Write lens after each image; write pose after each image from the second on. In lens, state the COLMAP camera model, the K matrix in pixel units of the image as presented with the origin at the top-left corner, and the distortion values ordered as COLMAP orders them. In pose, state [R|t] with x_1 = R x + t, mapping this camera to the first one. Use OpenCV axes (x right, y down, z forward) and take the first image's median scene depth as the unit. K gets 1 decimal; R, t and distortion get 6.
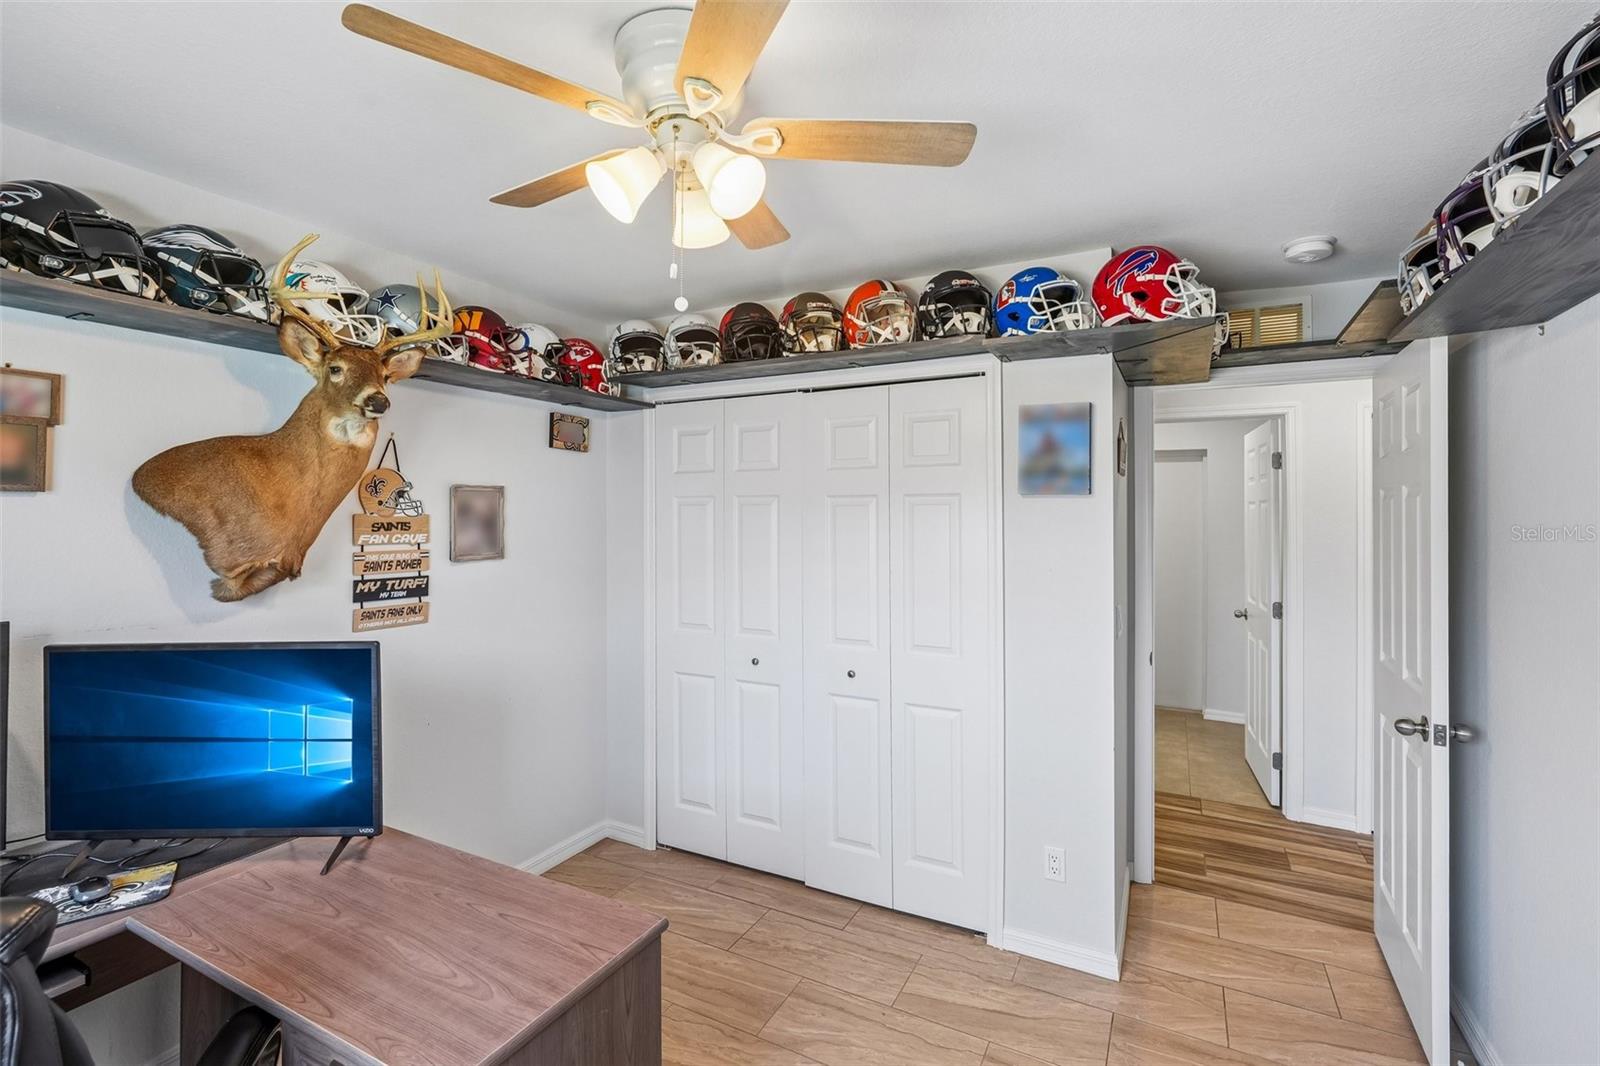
lens RADIAL K [[708.5, 0, 801.0], [0, 708.5, 508.6], [0, 0, 1]] dist [-0.011429, 0.006588]
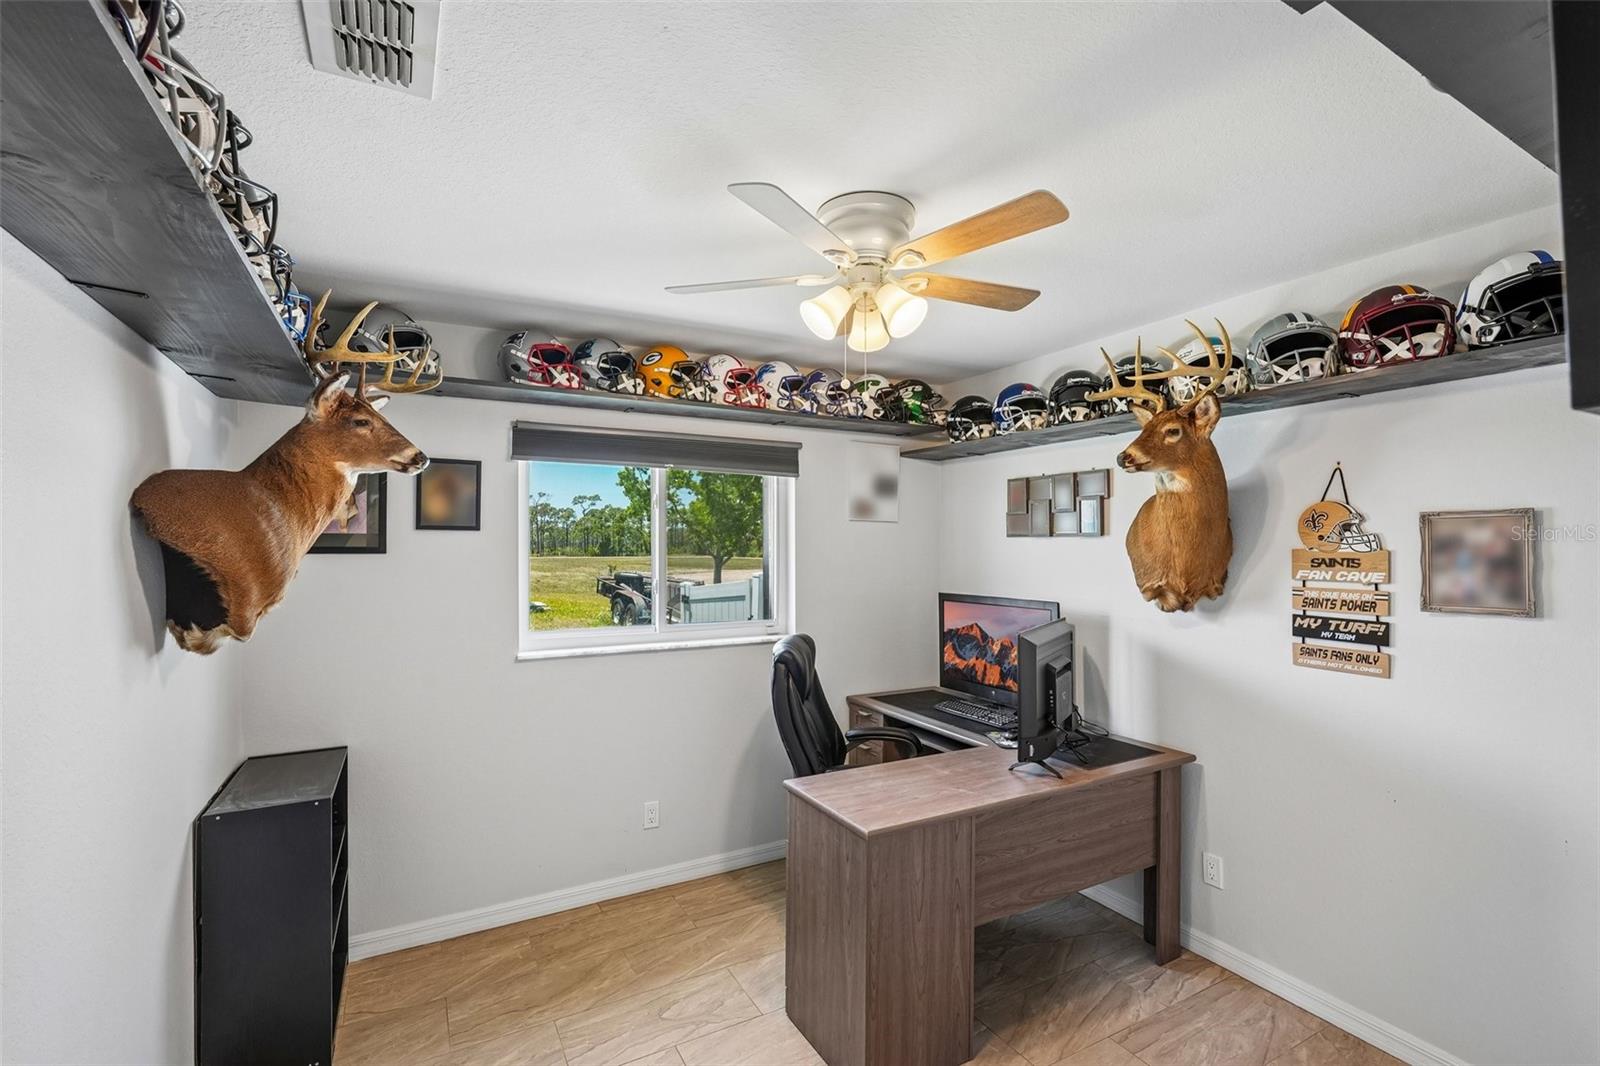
lens RADIAL K [[708.5, 0, 794.6], [0, 708.5, 542.8], [0, 0, 1]] dist [-0.011429, 0.006588]
pose [[-0.555485, -0.012926, -0.831426, 0.597229], [-0.000356, 0.999883, -0.015306, 0.013868], [0.831527, -0.008206, -0.555424, 0.931958]]
